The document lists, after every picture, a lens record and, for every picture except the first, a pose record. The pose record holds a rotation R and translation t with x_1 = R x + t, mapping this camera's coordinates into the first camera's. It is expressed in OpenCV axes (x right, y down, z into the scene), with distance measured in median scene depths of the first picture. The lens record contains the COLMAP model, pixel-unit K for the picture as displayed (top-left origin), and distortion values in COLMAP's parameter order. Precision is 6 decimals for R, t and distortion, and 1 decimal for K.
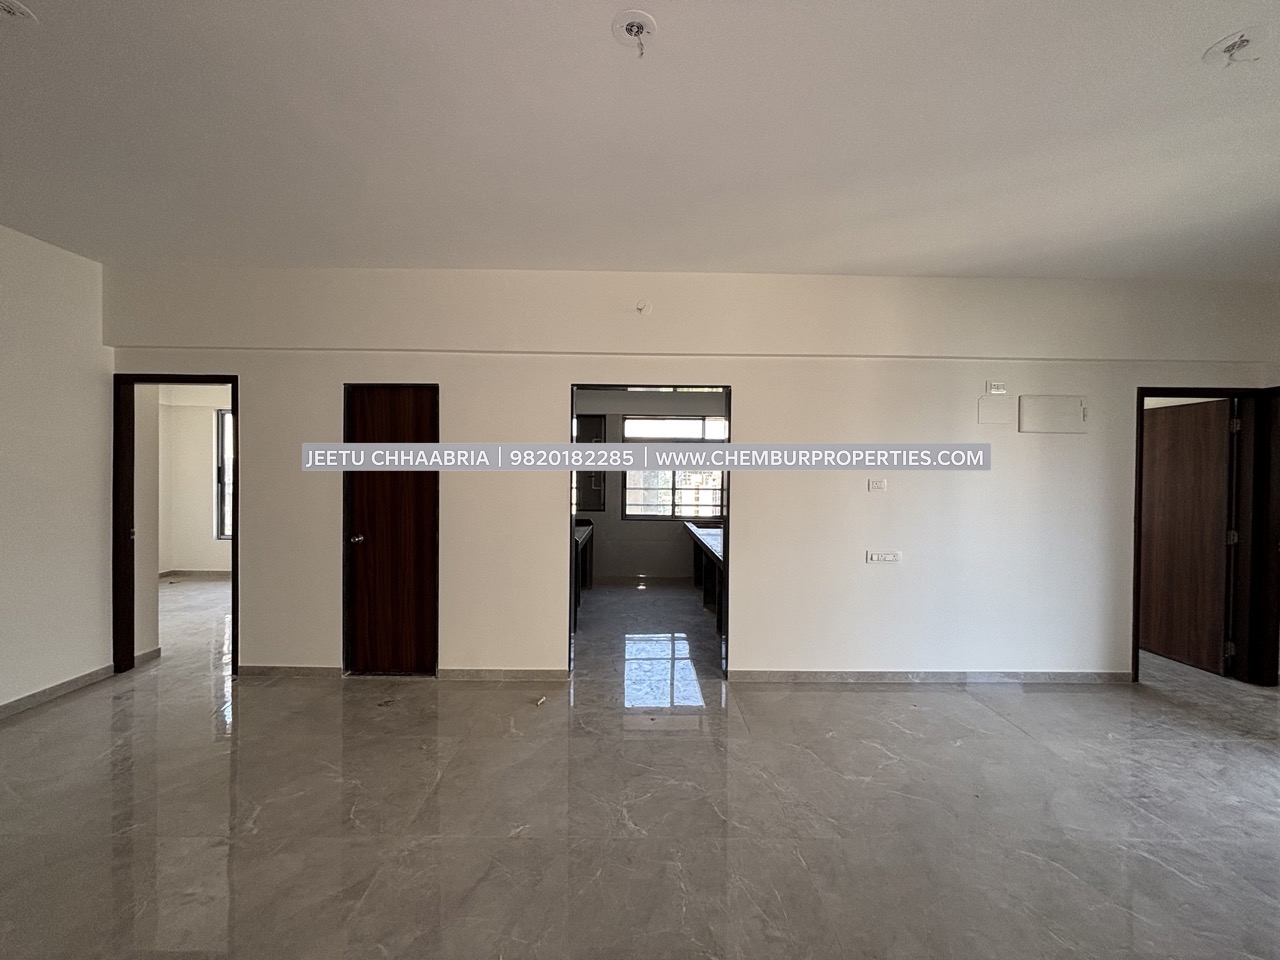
lens RADIAL K [[511.4, 0, 638.1], [0, 511.4, 479.8], [0, 0, 1]] dist [-0.009666, 0.001193]
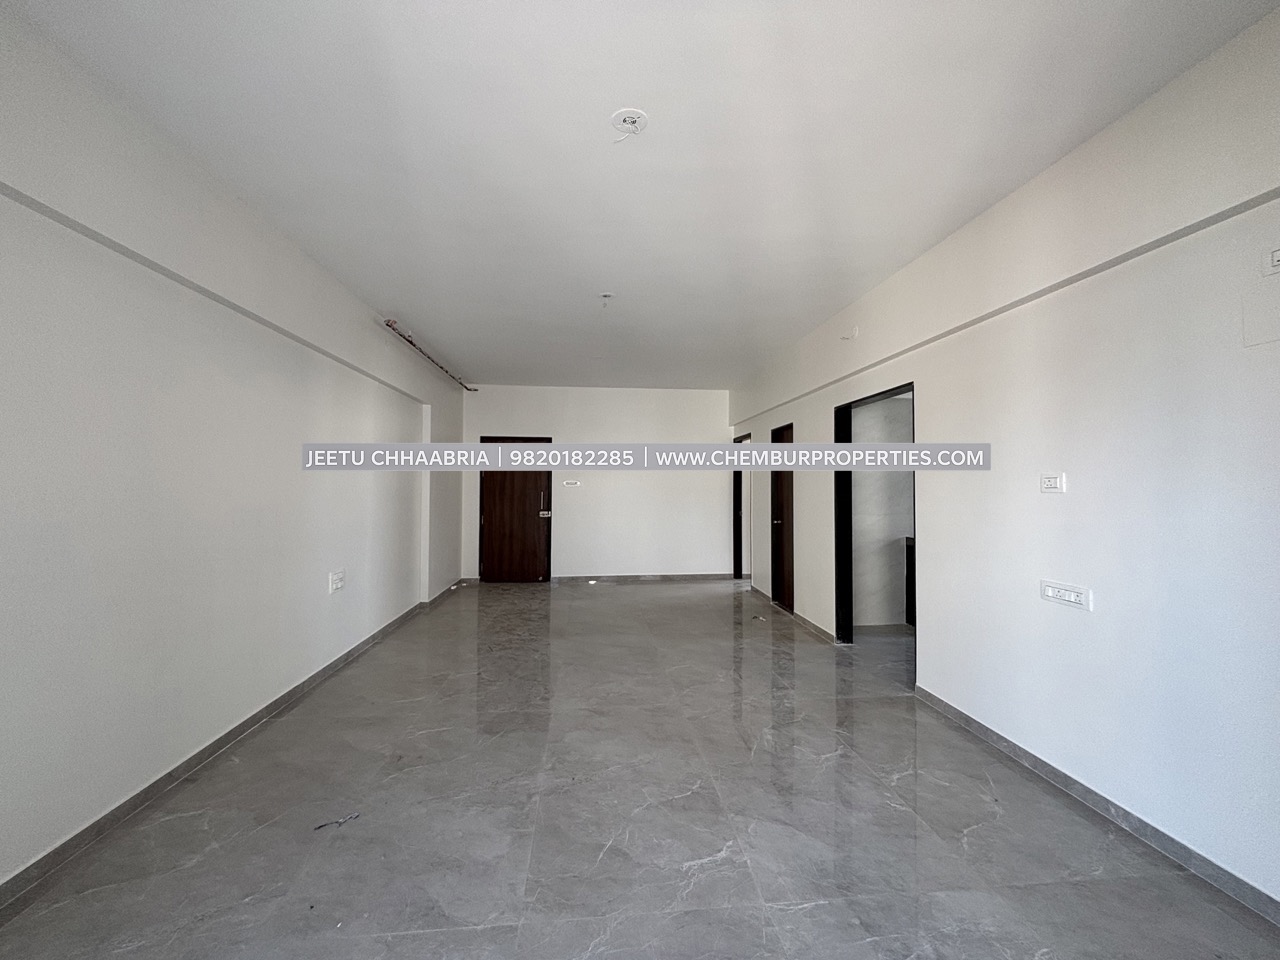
lens RADIAL K [[511.4, 0, 633.6], [0, 511.4, 481.1], [0, 0, 1]] dist [-0.009666, 0.001193]
pose [[0.074441, -0.024325, -0.996929, 1.547976], [-0.010574, 0.999627, -0.025181, 0.043507], [0.997169, 0.012416, 0.074156, 0.585095]]
